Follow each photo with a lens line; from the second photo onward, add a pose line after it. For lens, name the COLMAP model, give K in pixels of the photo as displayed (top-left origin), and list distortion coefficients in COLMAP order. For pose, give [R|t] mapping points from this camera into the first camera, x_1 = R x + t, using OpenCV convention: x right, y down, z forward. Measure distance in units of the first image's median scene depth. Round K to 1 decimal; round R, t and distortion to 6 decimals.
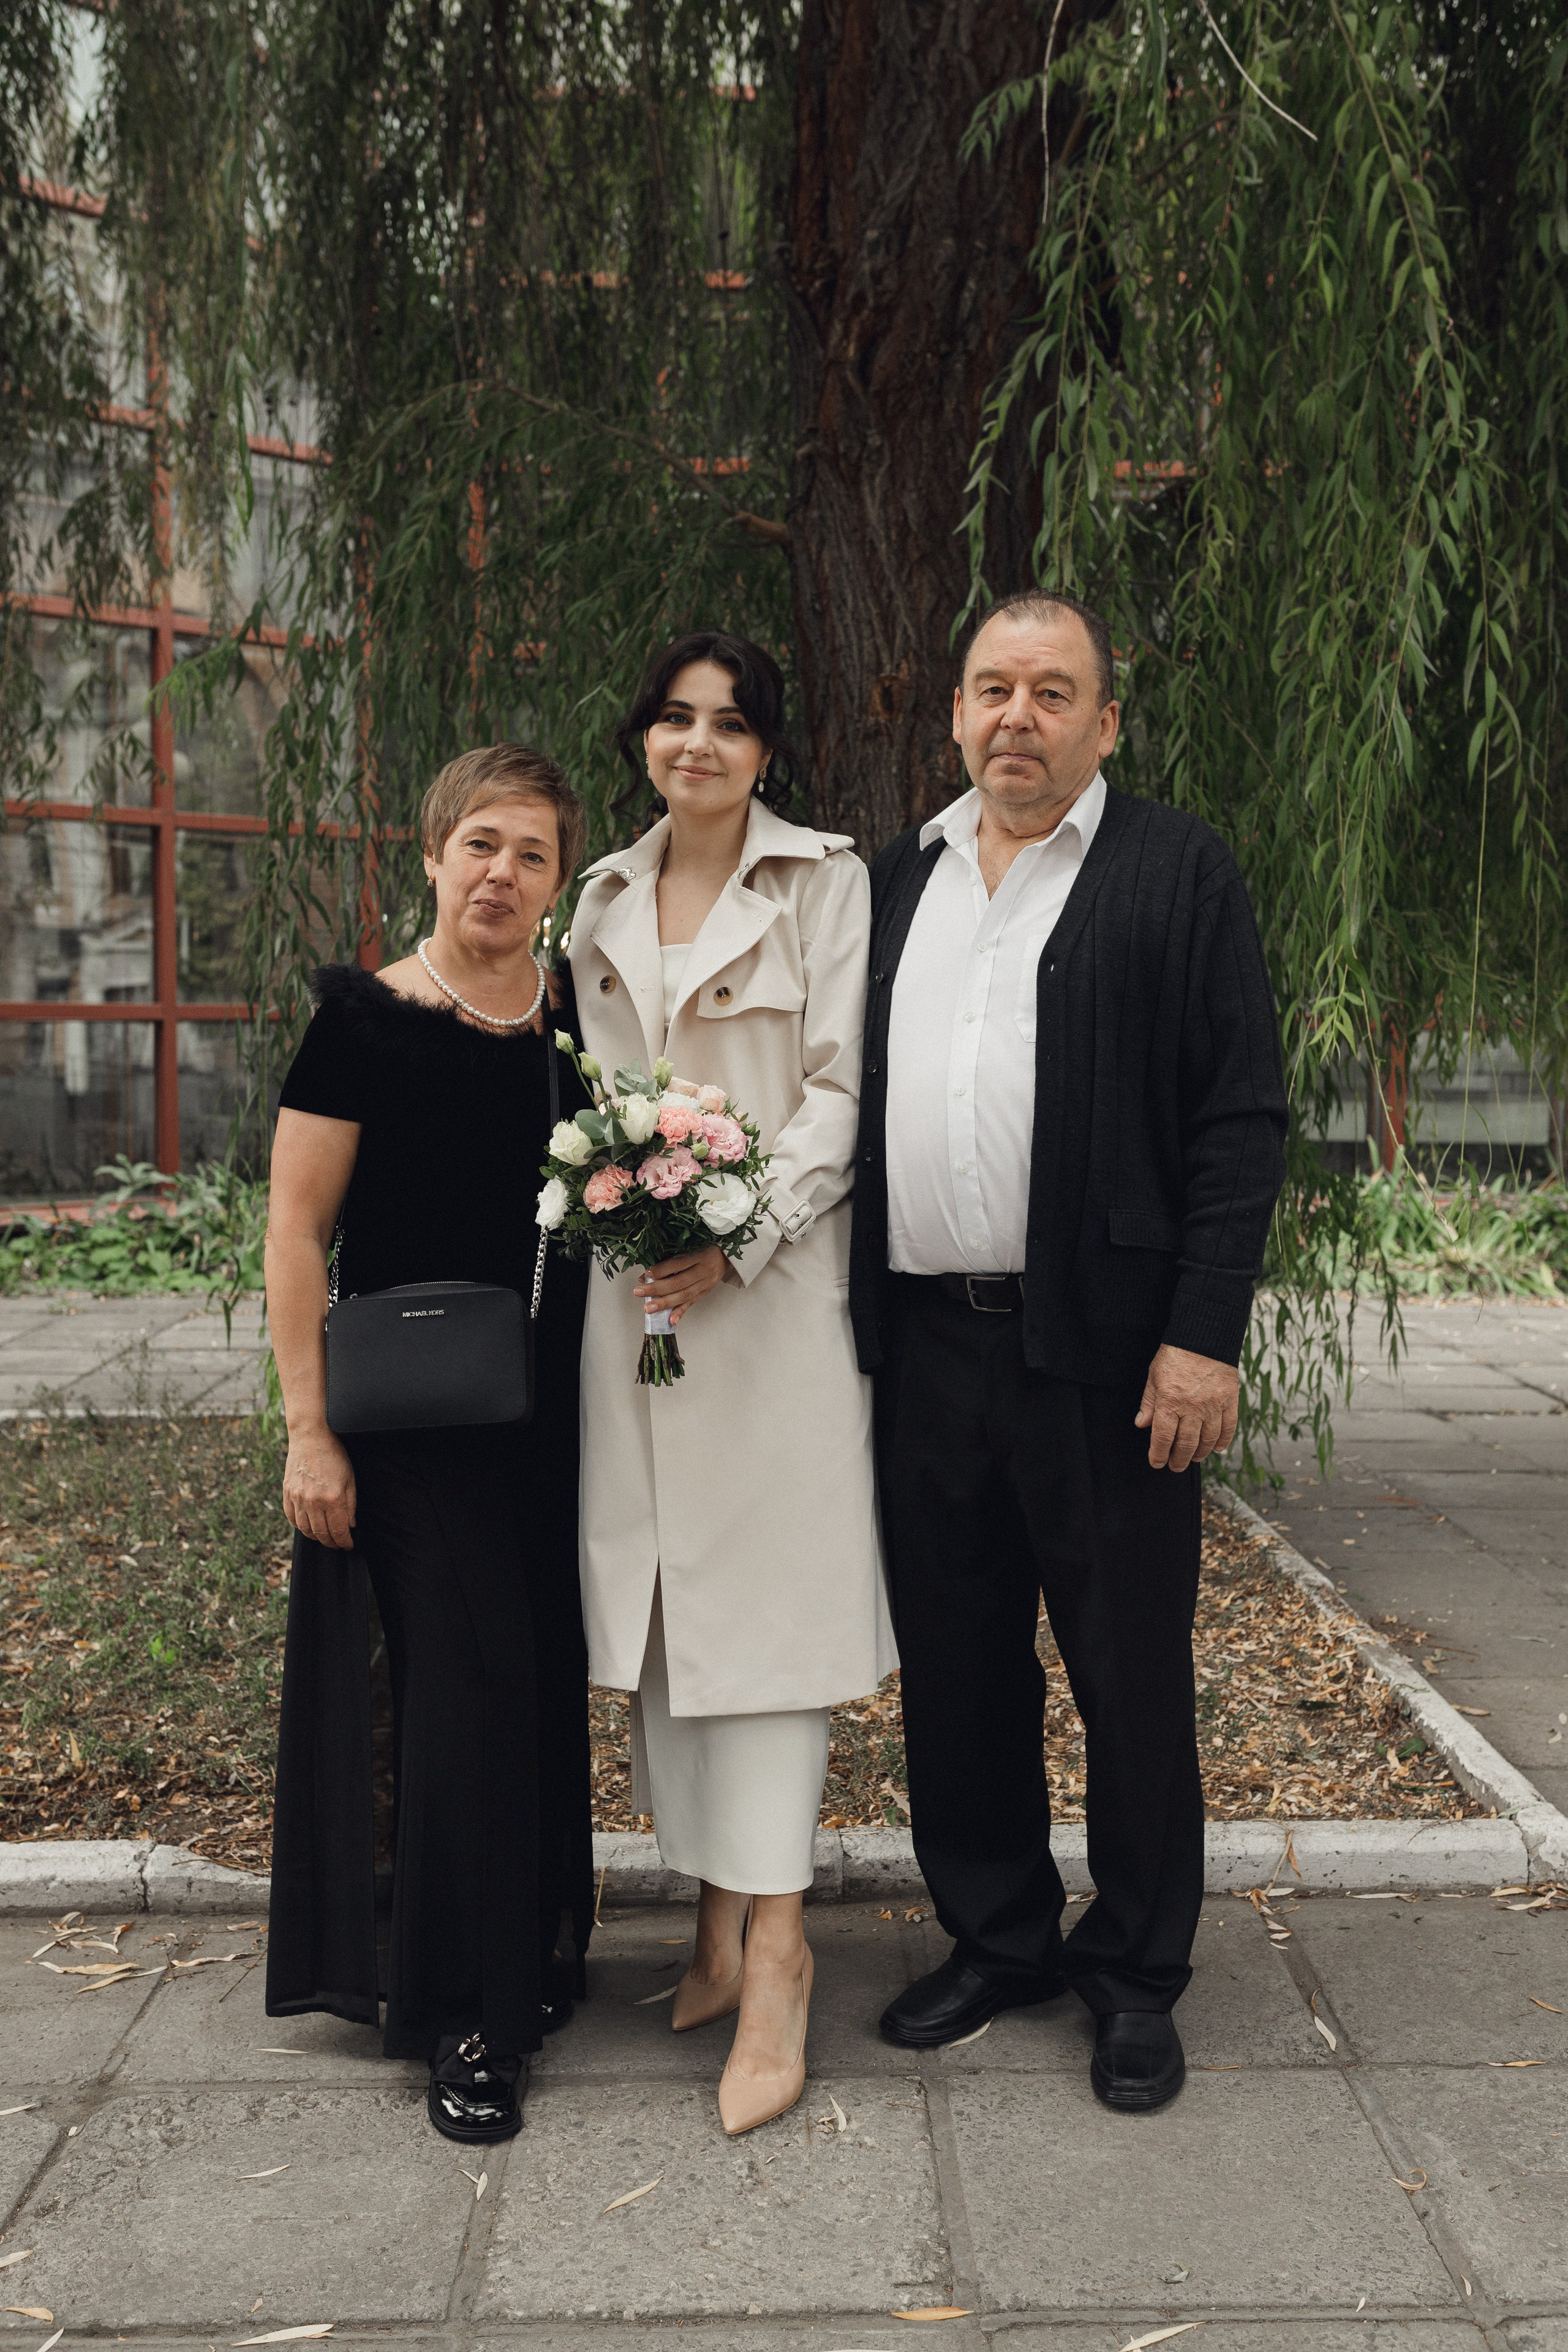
lens RADIAL K [[2272.4, 0, 797.8], [0, 2272.4, 1176.0], [0, 0, 1]] dist [0.004419, 0.000000]
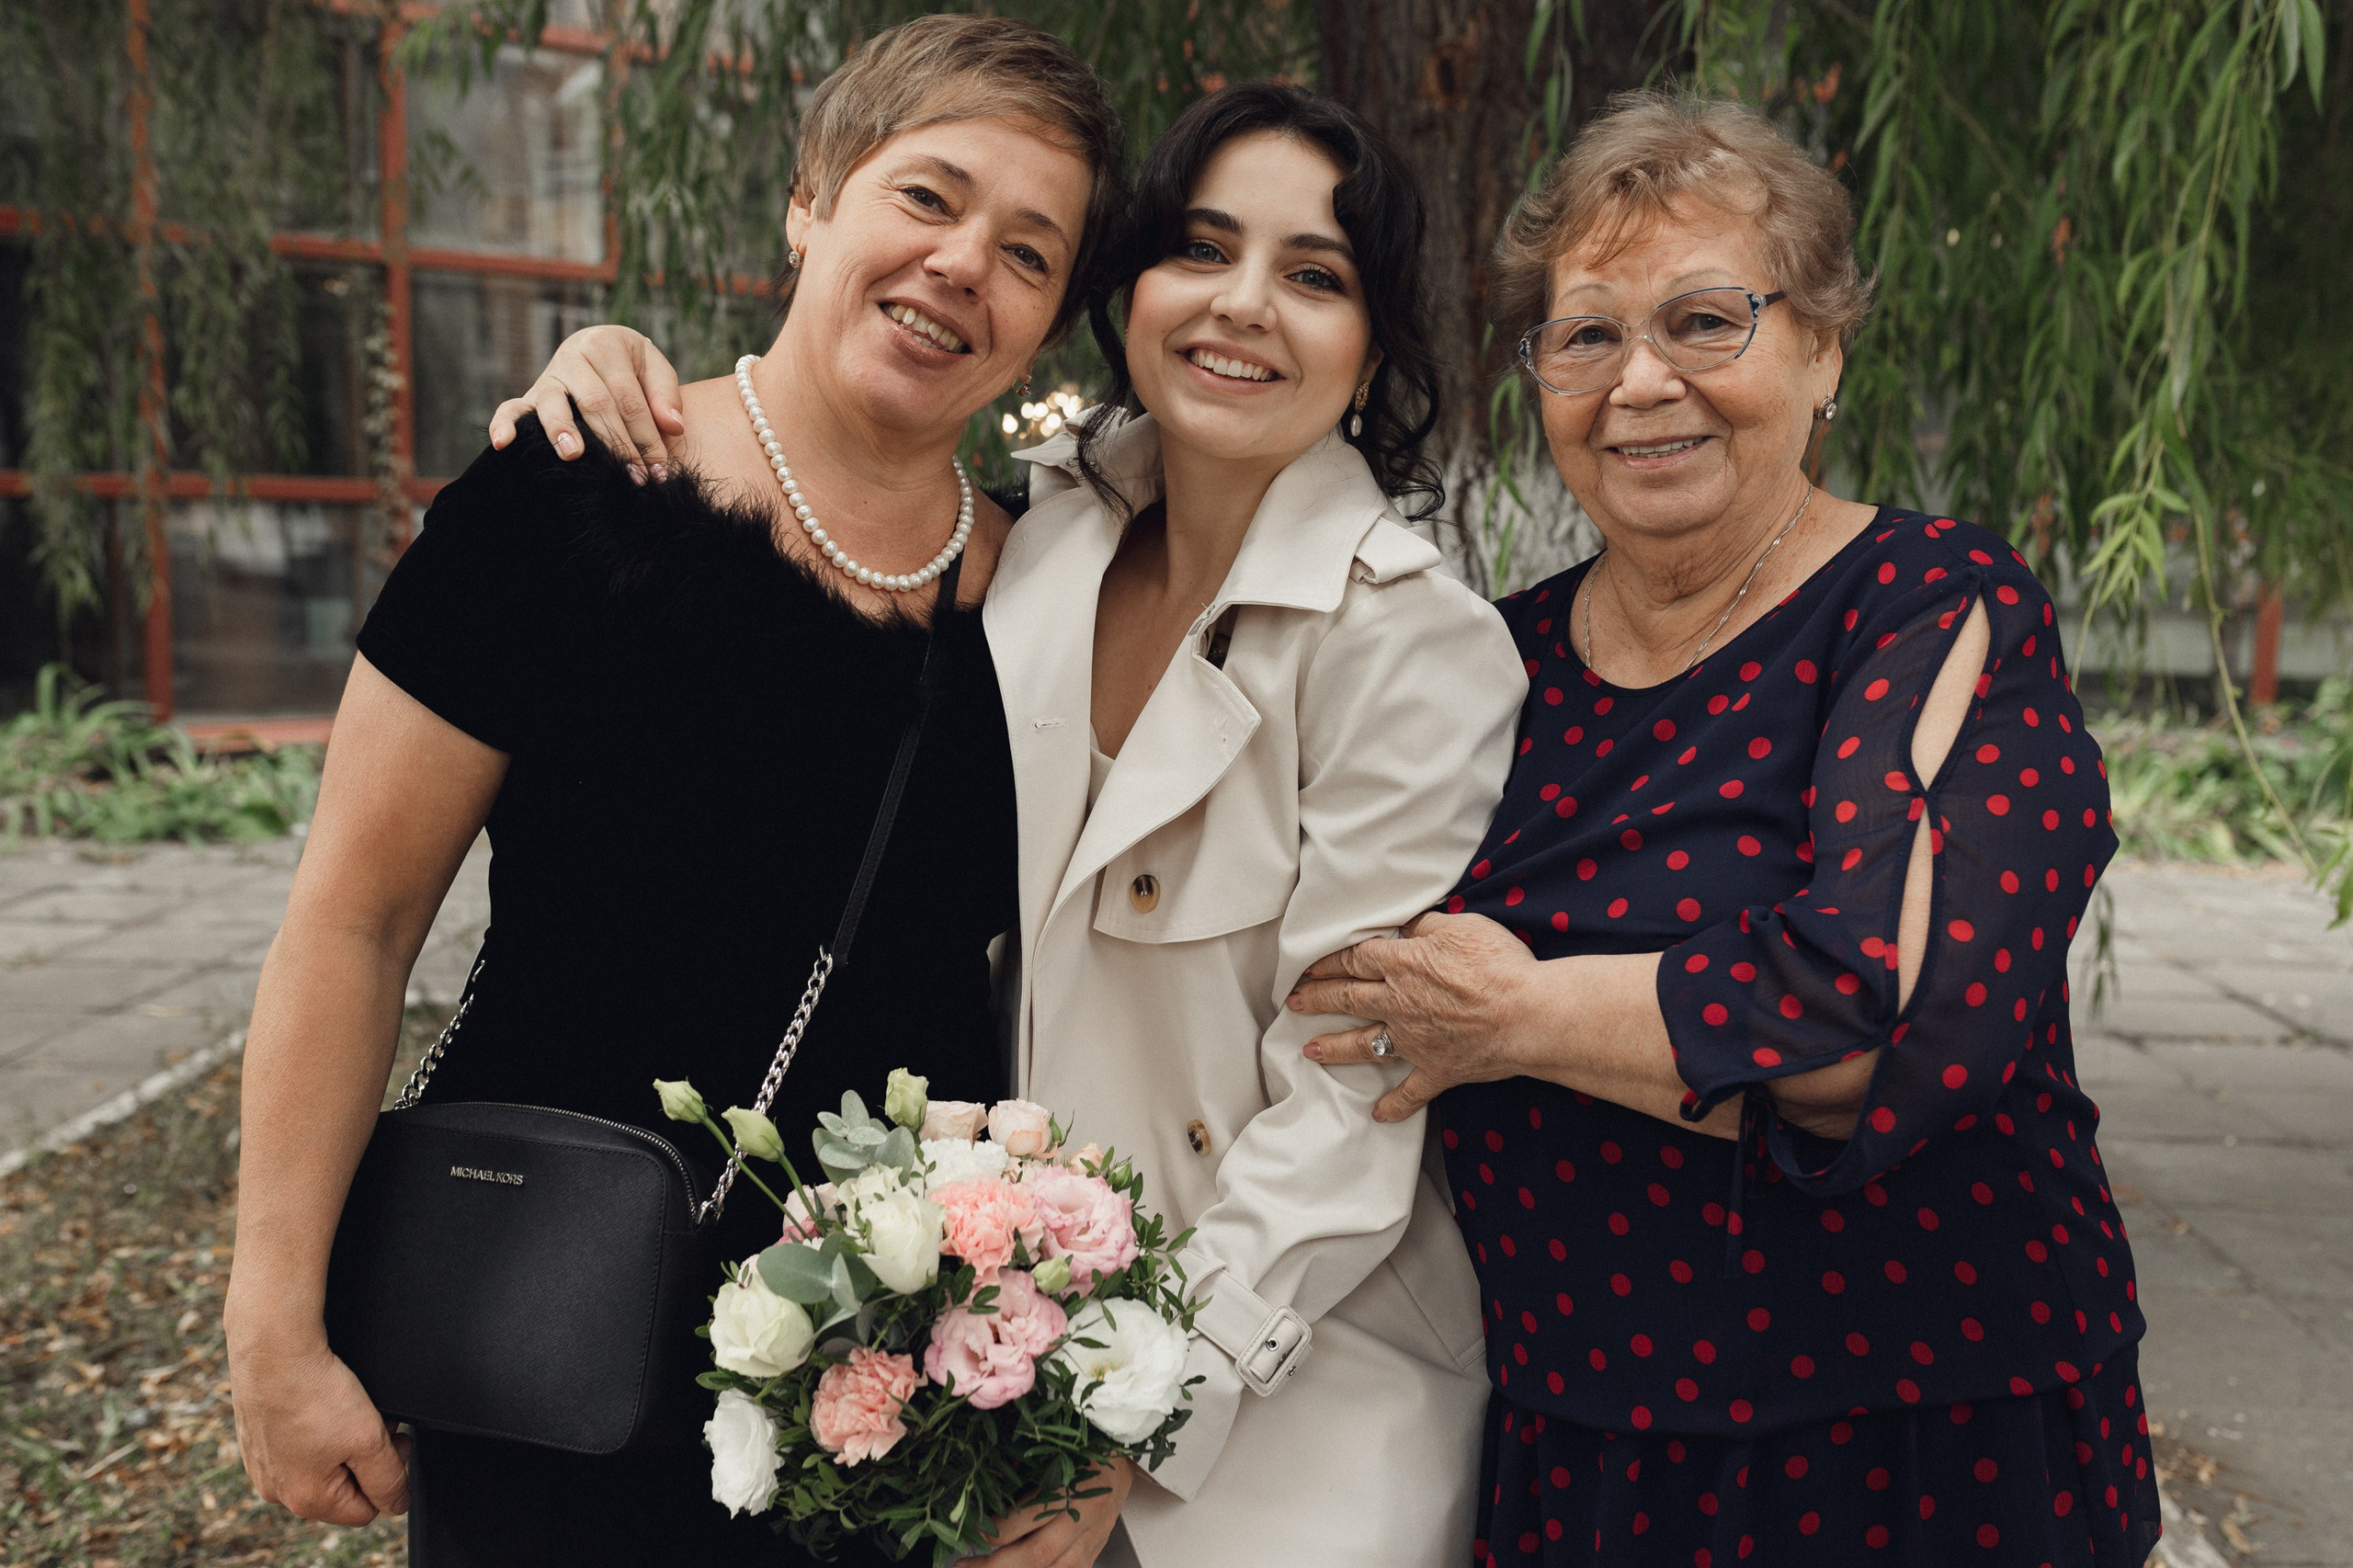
lens RADIAL K [[2273.3, 0, 1183.0], [0, 2273.3, 780.2], [0, 0, 1]] dist [0.004419, 0.000000]
pose [[0.997296, 0.023321, -0.069688, 0.011967], [-0.019852, 0.998549, 0.050065, -0.023547], [0.070754, -0.048546, 0.996312, 0.277978]]
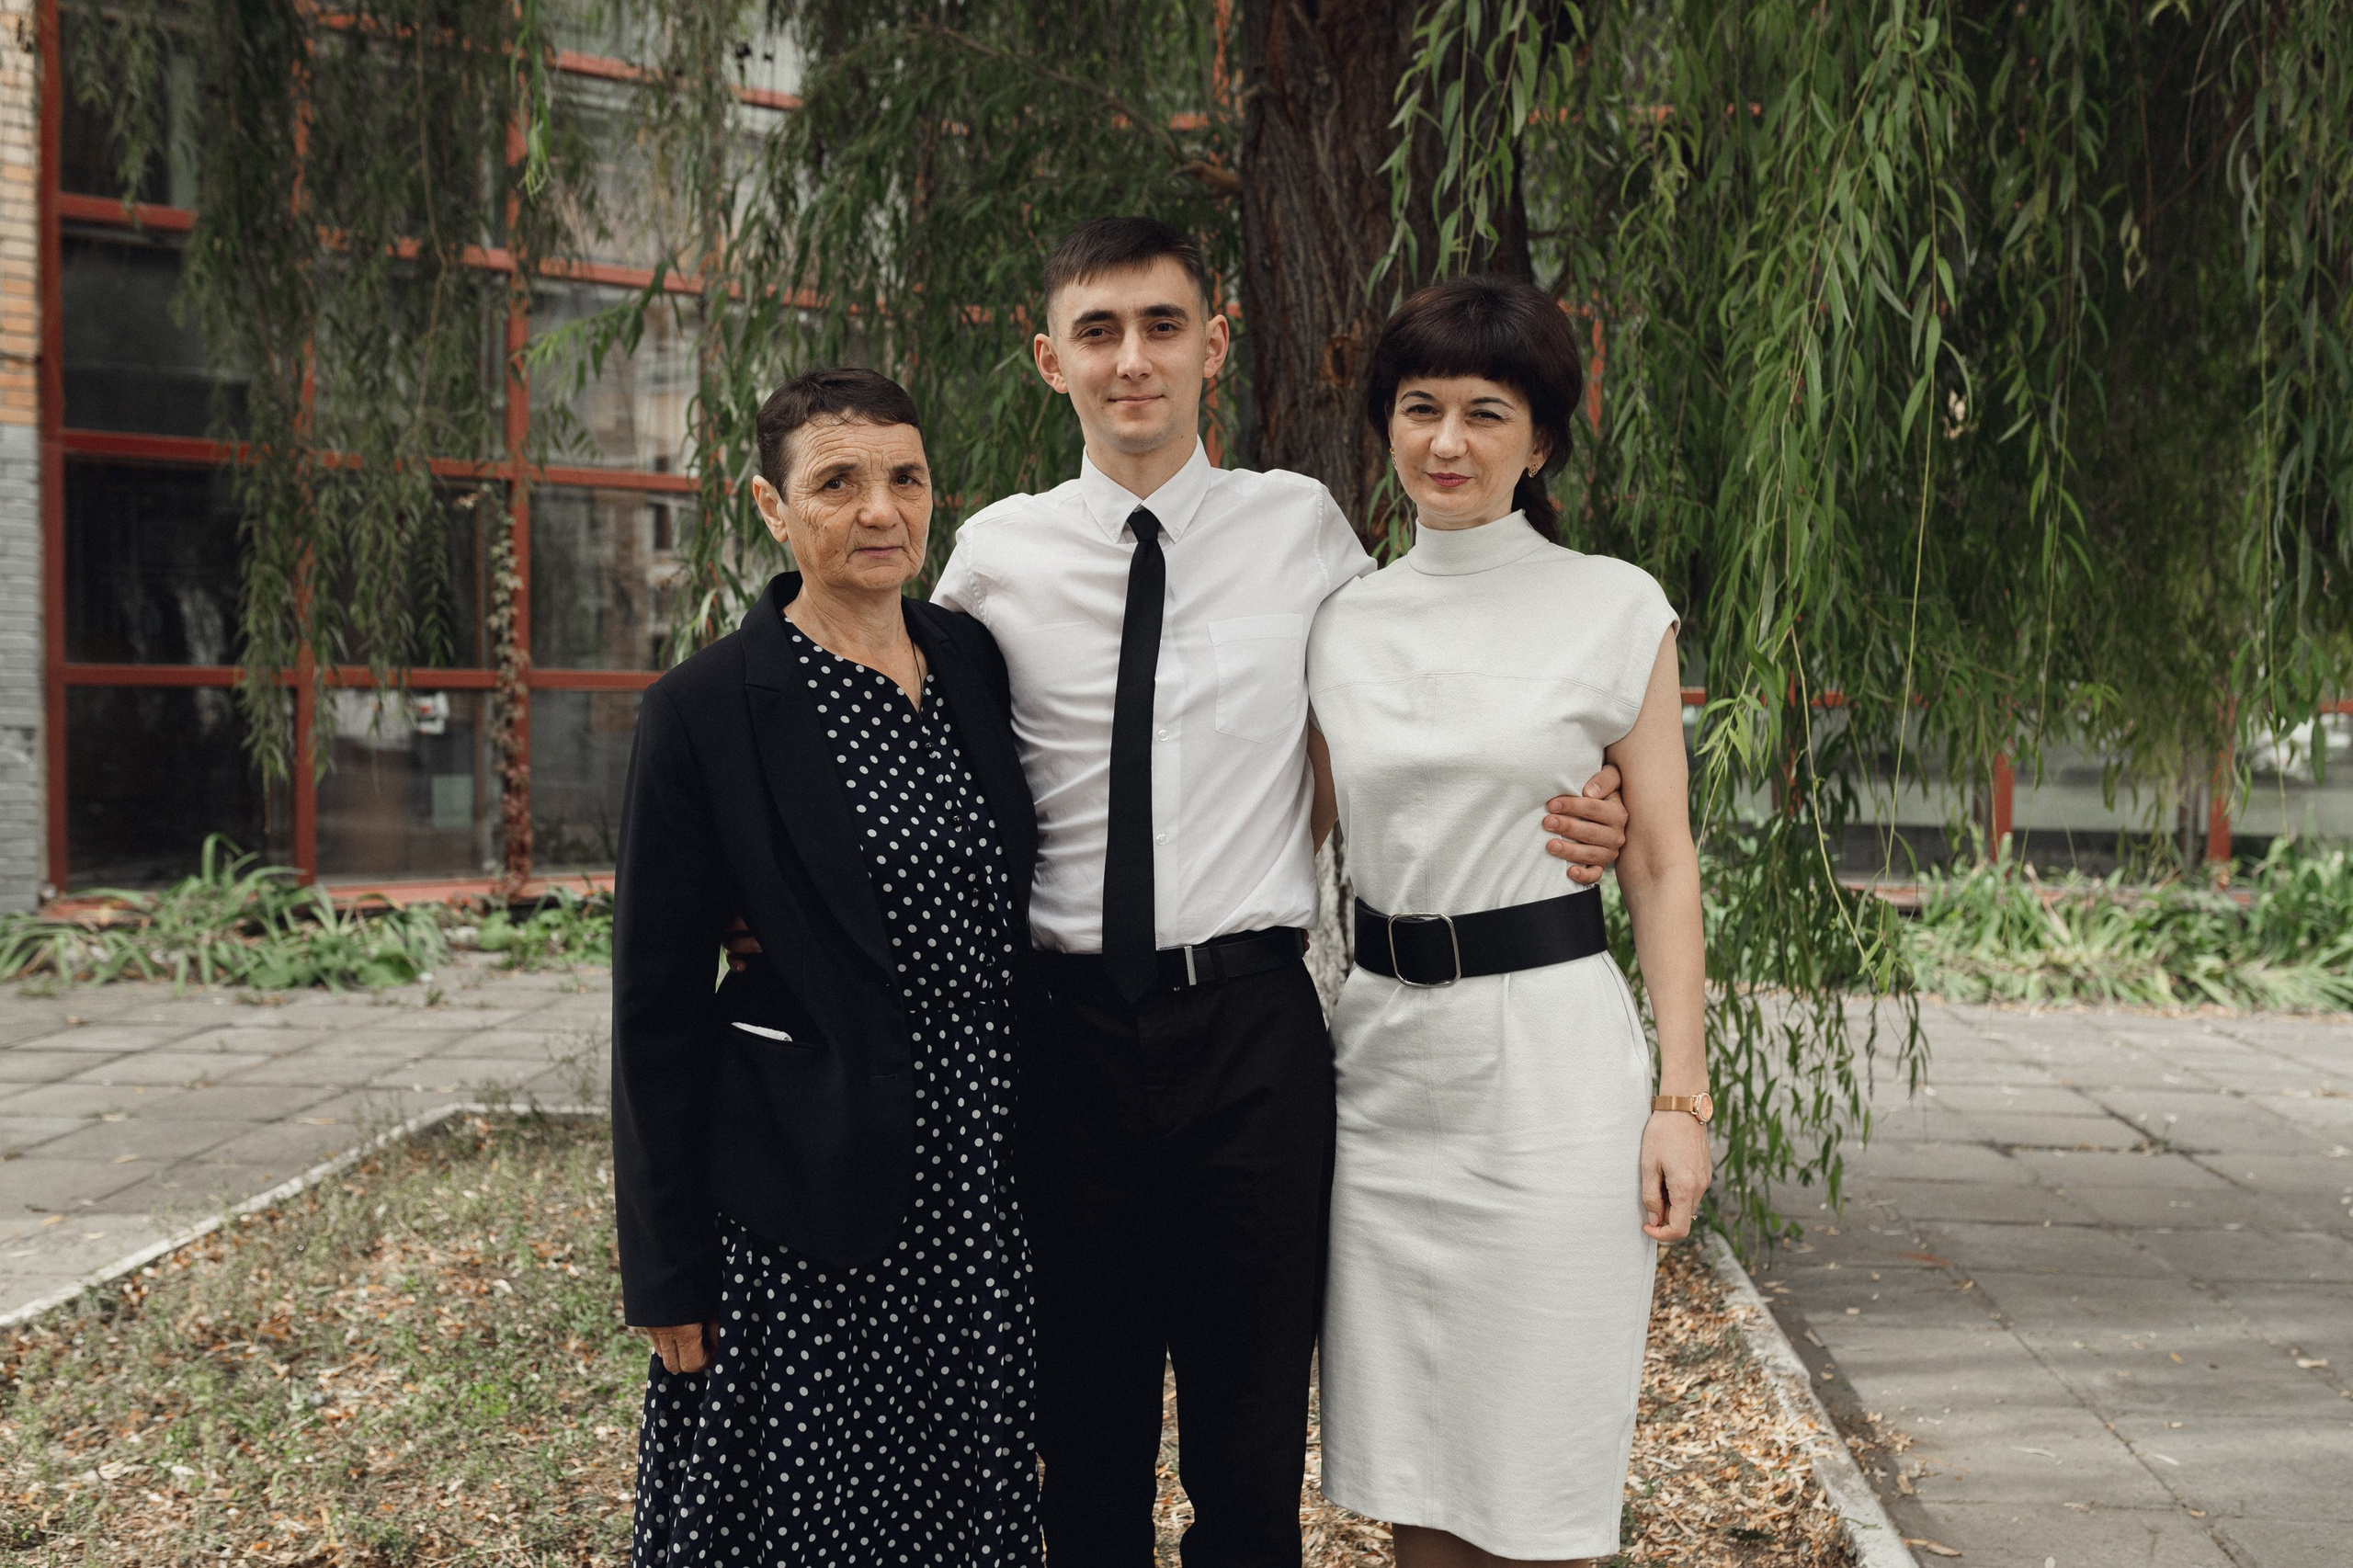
lens RADIAL K [[2273.3, 0, 1184.5], [0, 2273.3, 790.0], [0, 0, 1]] dist [0.004419, 0.000000]
pose [[0.993474, 0.012562, -0.113367, 0.084923], [-0.014761, 0.999718, -0.018579, -0.021043], [0.113102, 0.020131, 0.993379, 0.094312]]
